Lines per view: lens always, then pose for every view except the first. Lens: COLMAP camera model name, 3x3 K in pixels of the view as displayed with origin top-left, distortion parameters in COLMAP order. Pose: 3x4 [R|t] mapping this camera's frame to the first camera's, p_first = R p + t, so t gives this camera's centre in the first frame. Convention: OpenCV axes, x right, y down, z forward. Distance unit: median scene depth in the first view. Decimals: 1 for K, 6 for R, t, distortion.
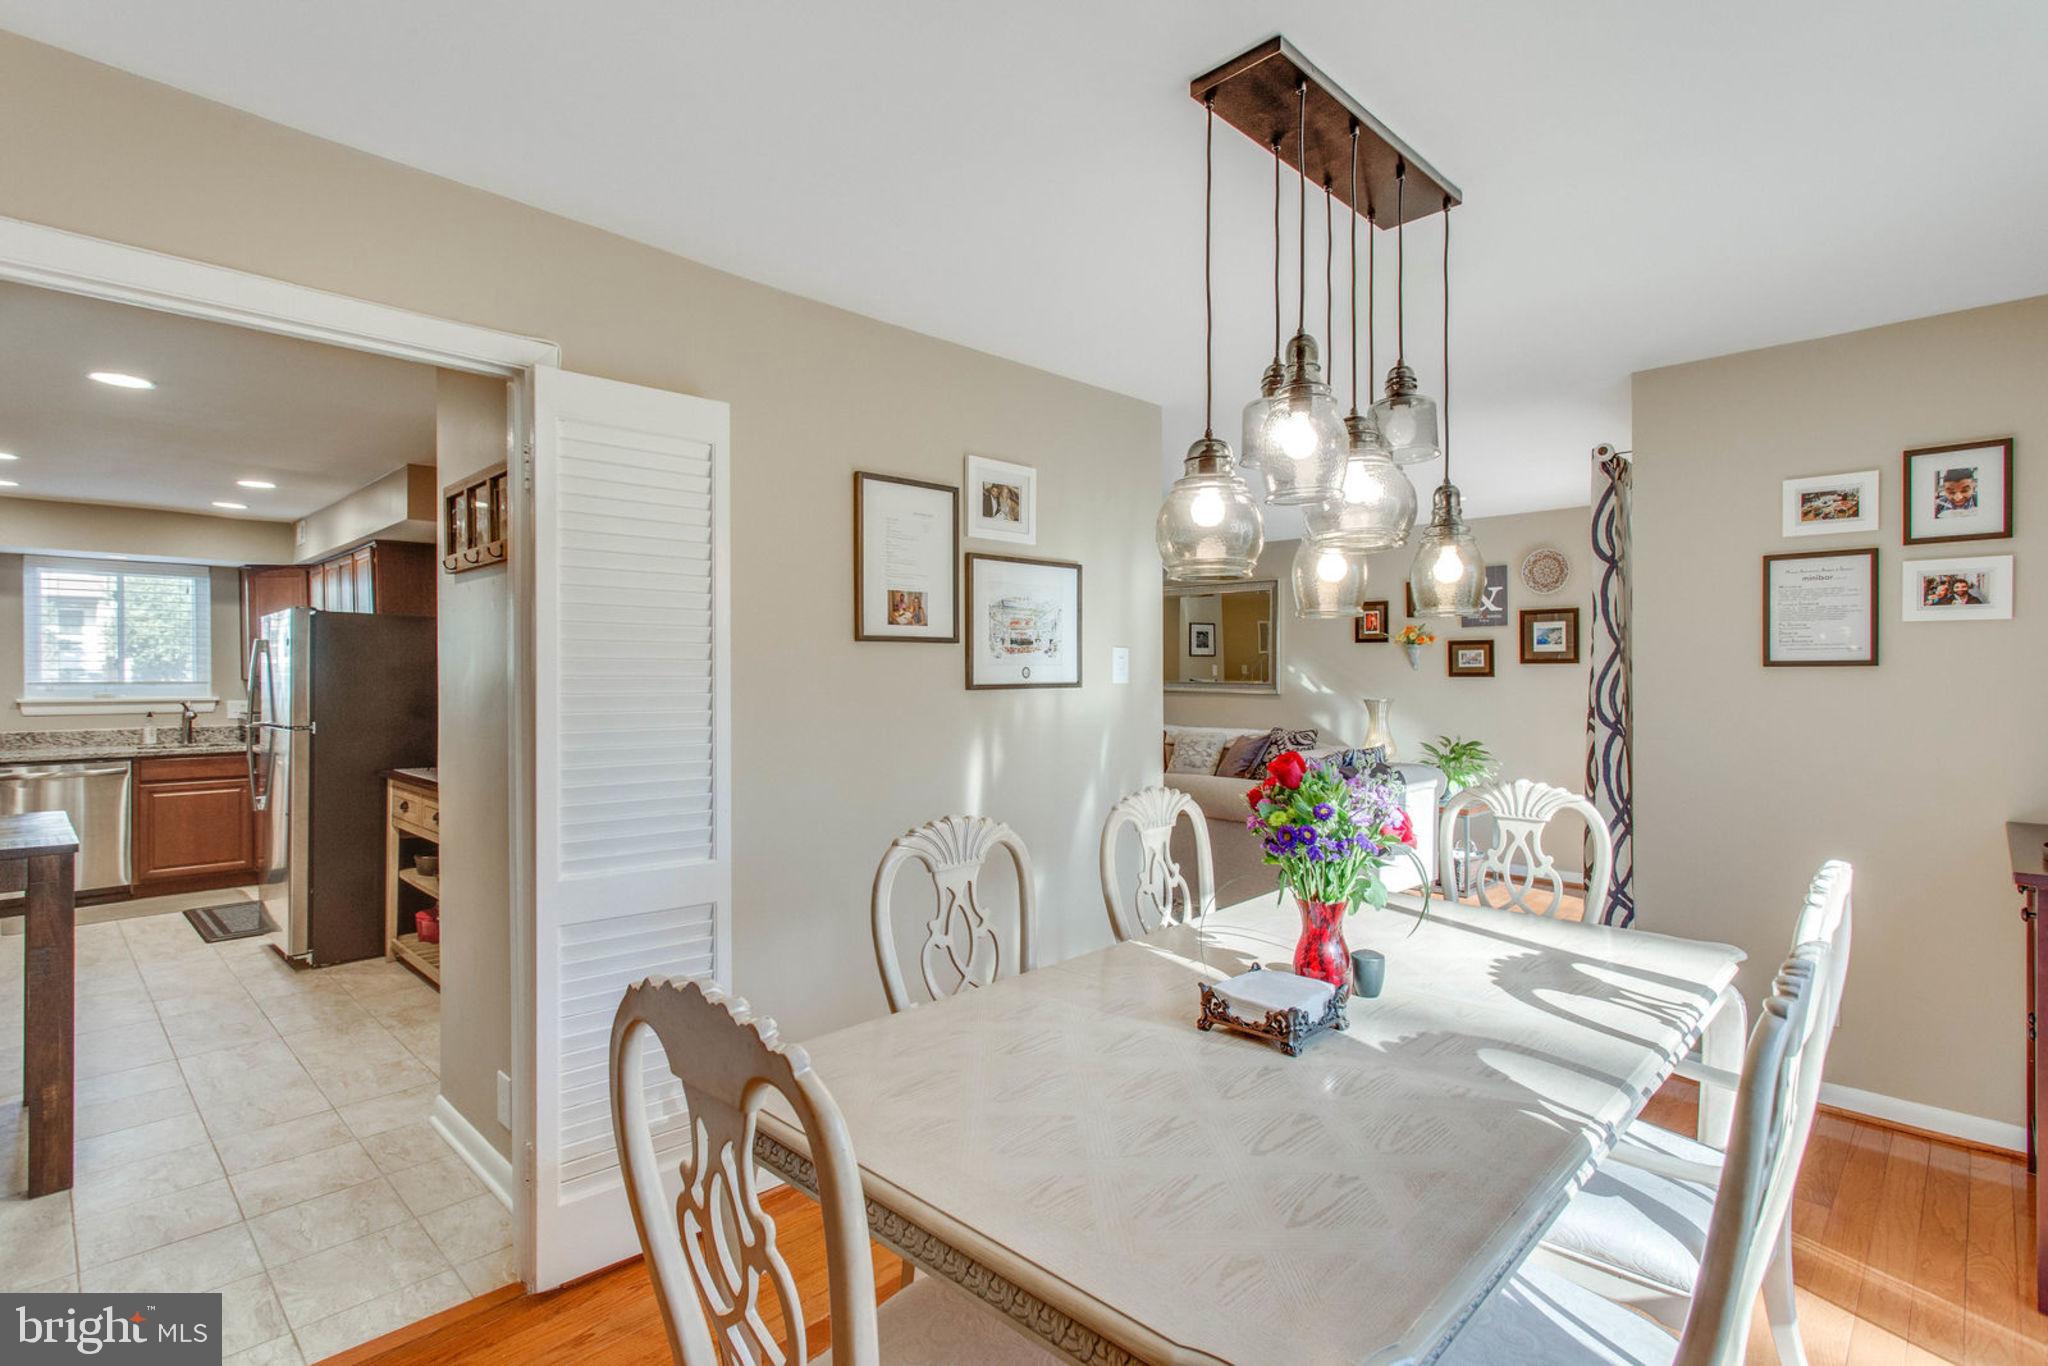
lens RADIAL K [[984.3, 0, 1022.5], [0, 984.3, 675.7], [0, 0, 1]] dist [0.002090, 0.000051]
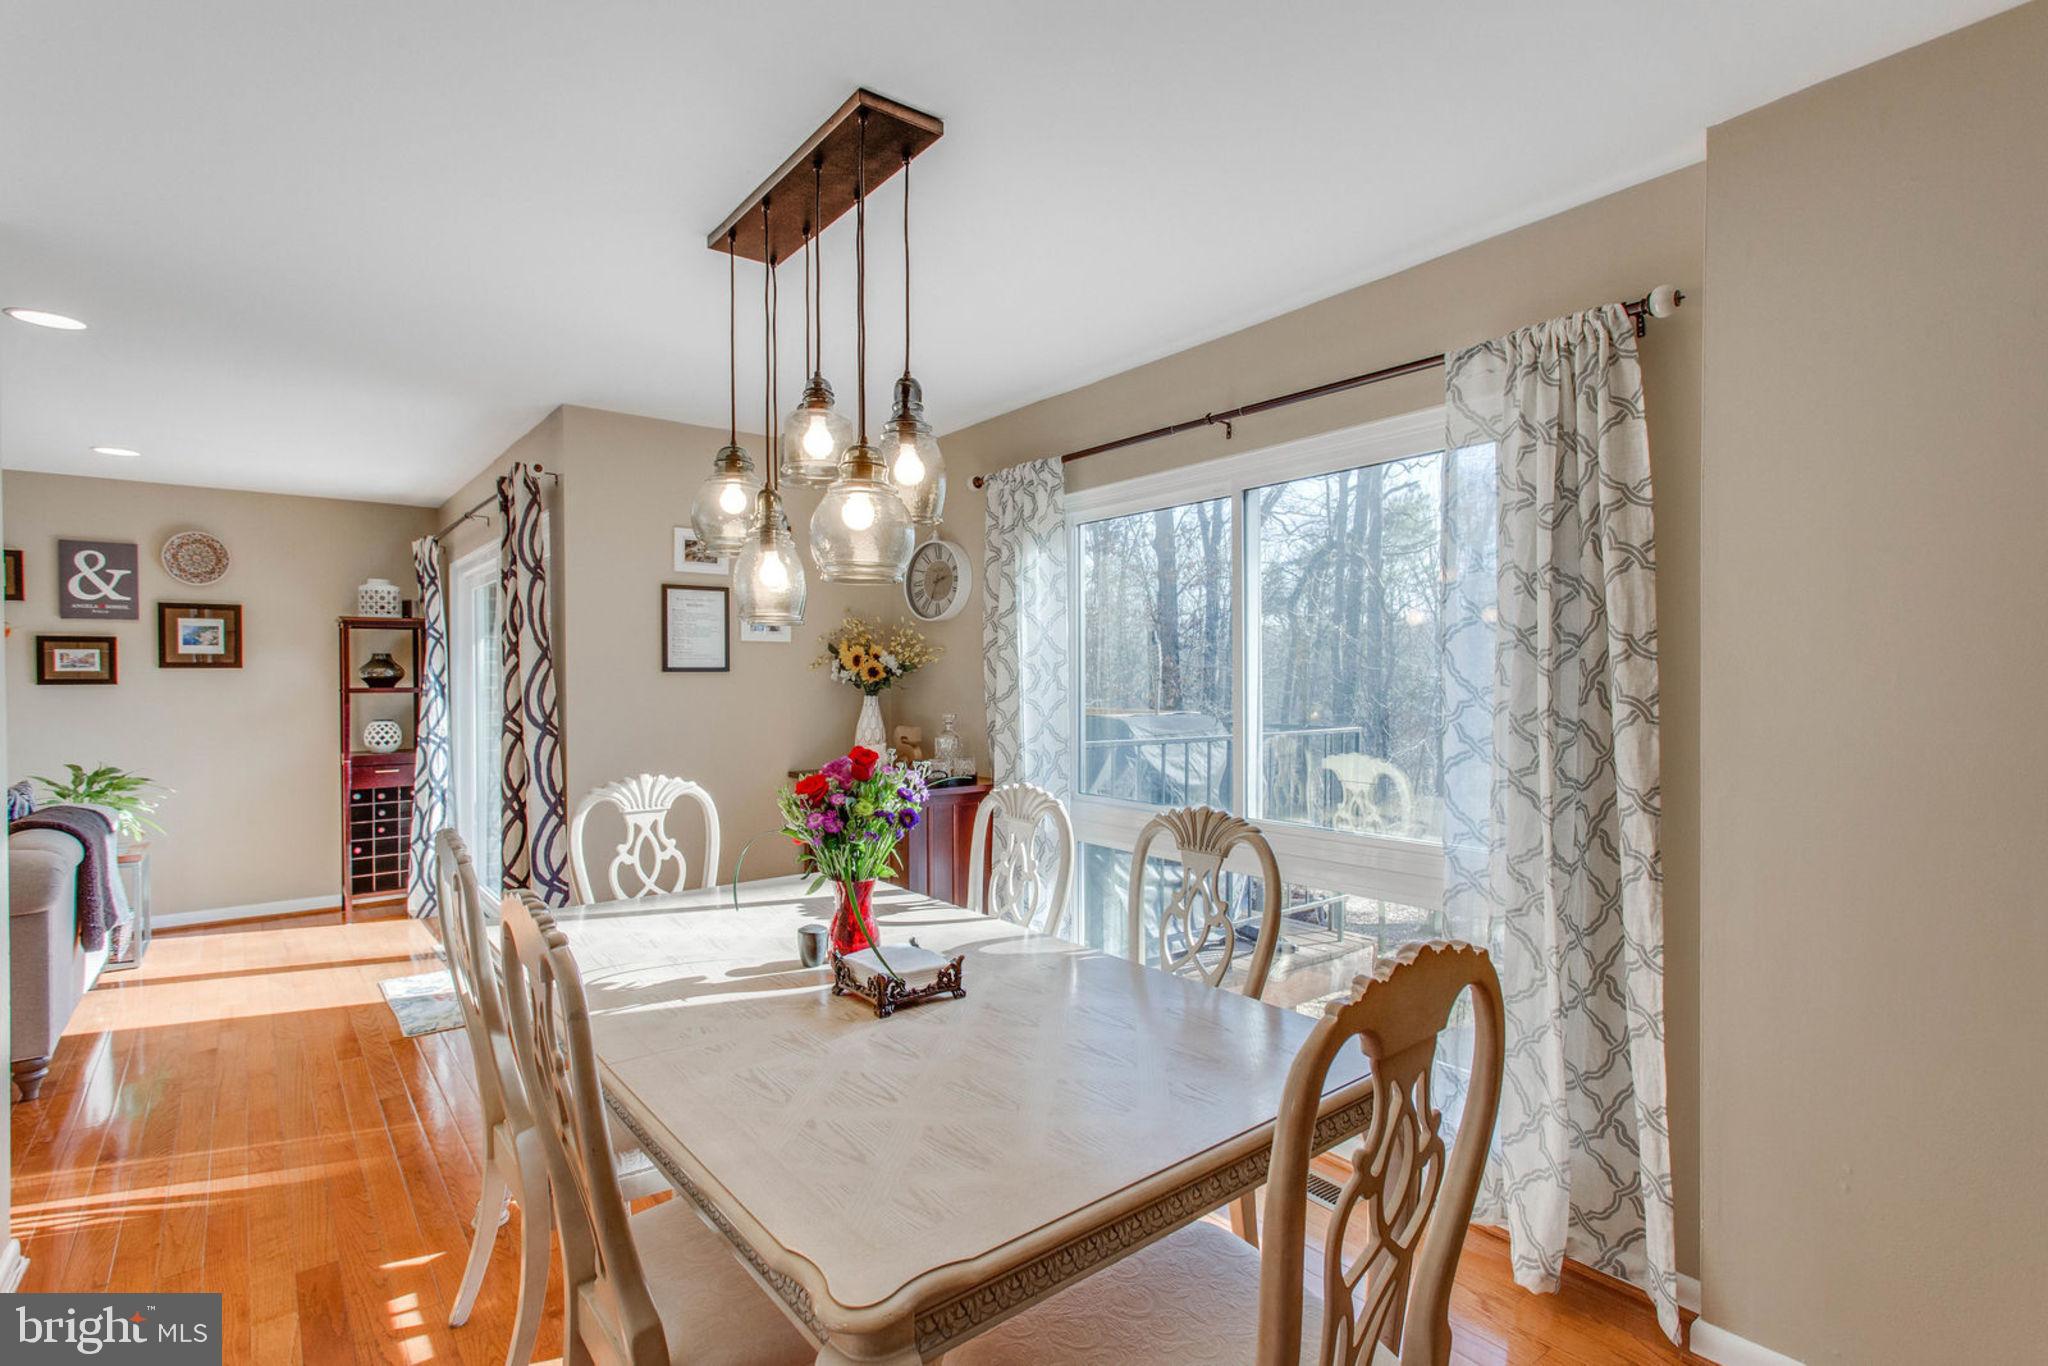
lens RADIAL K [[981.9, 0, 1021.2], [0, 981.9, 682.5], [0, 0, 1]] dist [0.007082, 0.000246]
pose [[0.128299, -0.005421, 0.991721, -0.449333], [0.006344, 0.999969, 0.004646, 0.001543], [-0.991715, 0.005695, 0.128330, 0.393965]]
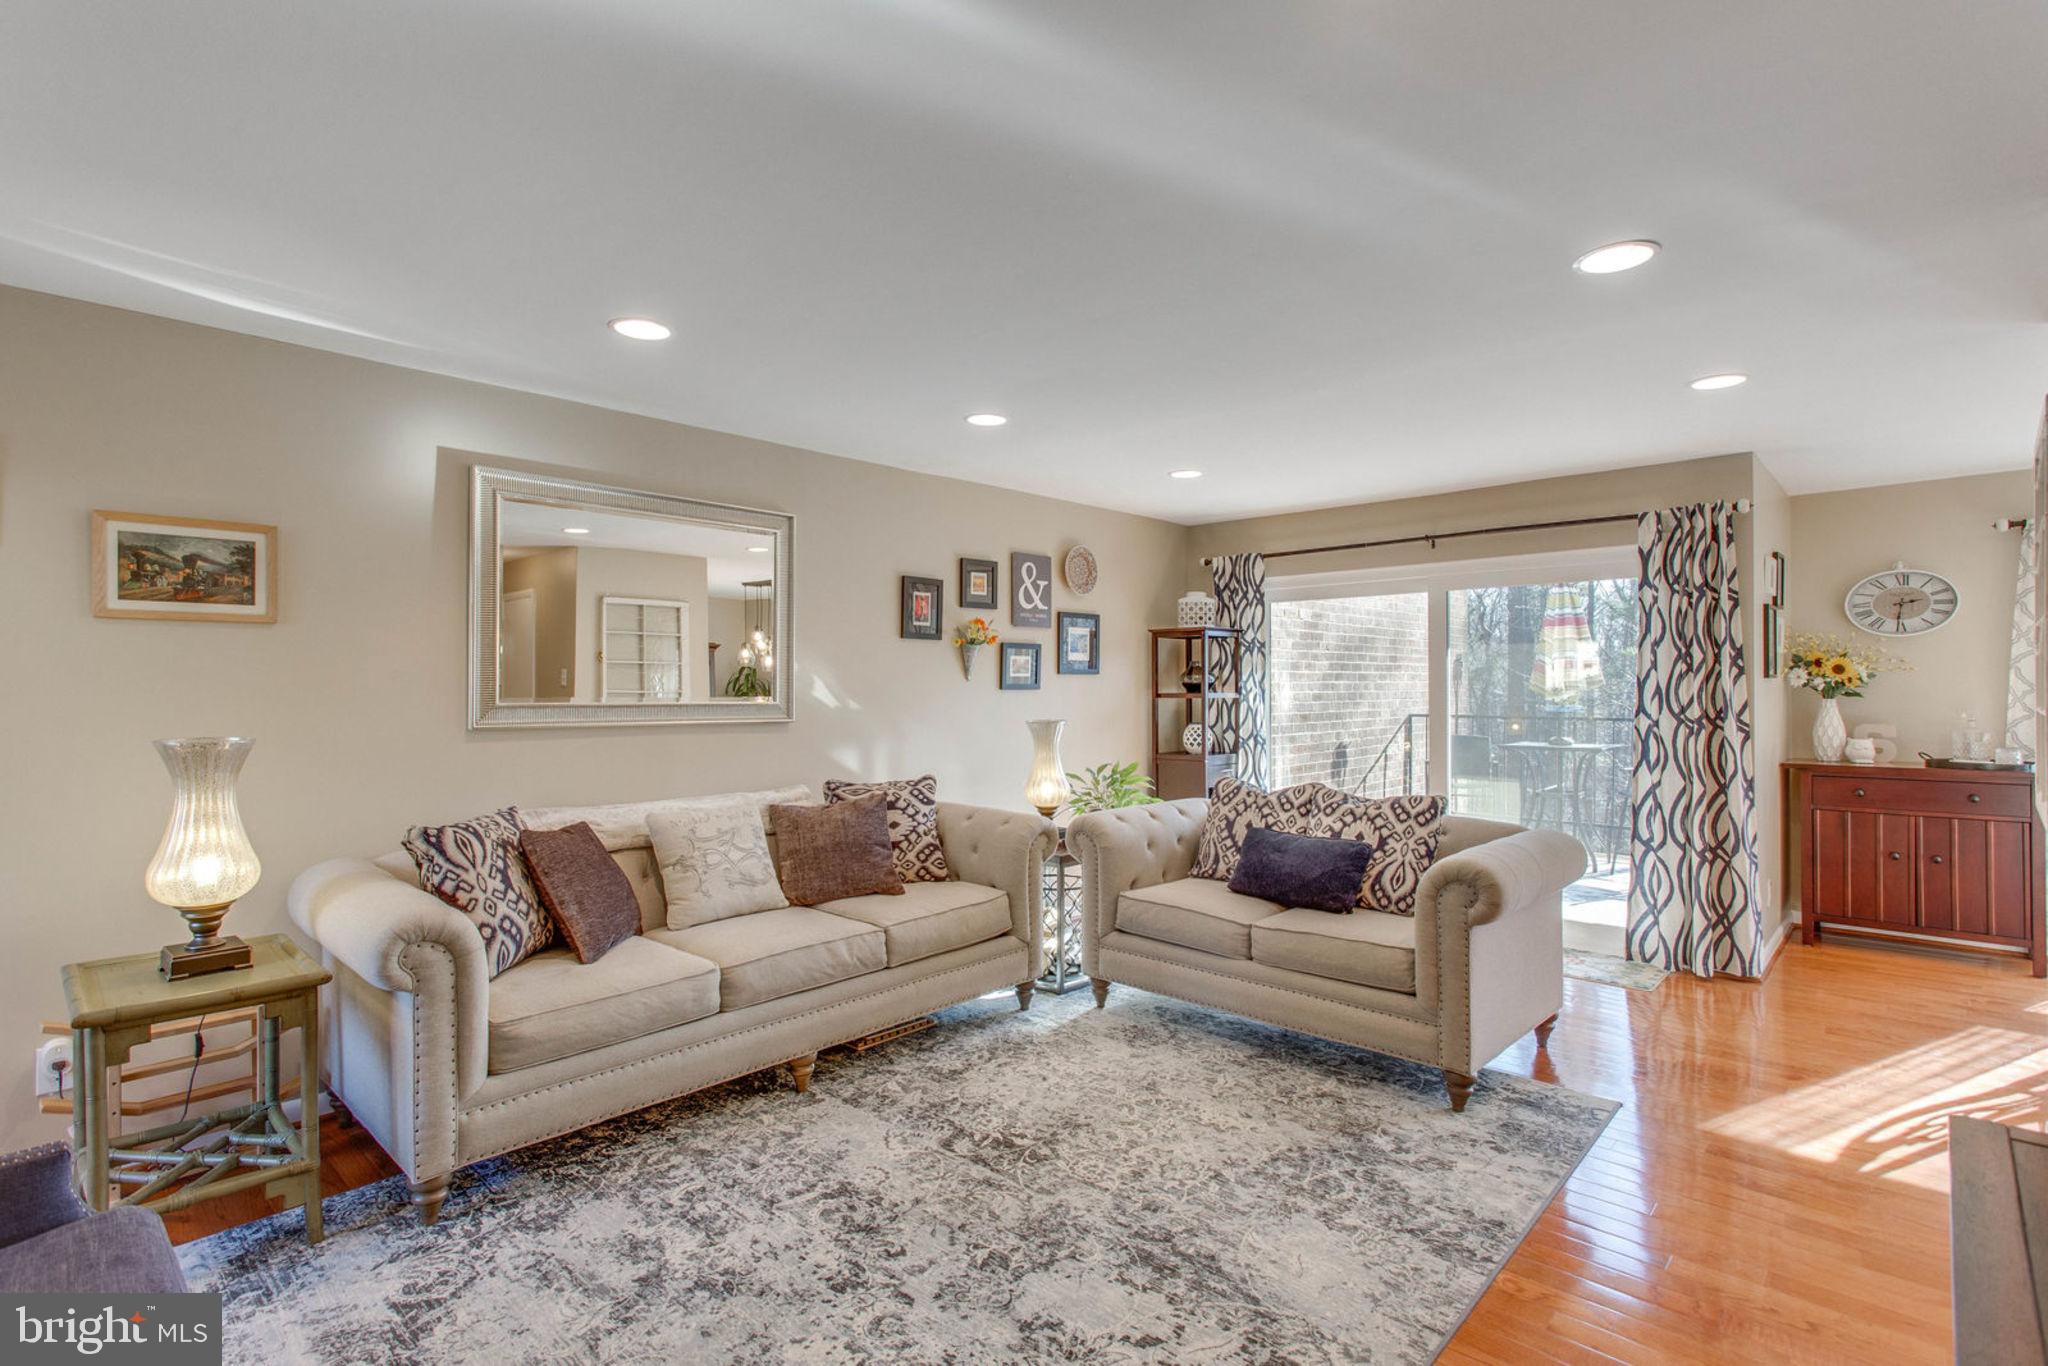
lens RADIAL K [[981.9, 0, 1021.2], [0, 981.9, 682.5], [0, 0, 1]] dist [0.007082, 0.000246]
pose [[-0.012694, 0.011886, 0.999849, -0.742356], [0.005926, 0.999913, -0.011812, 0.011547], [-0.999902, 0.005775, -0.012763, 2.198726]]
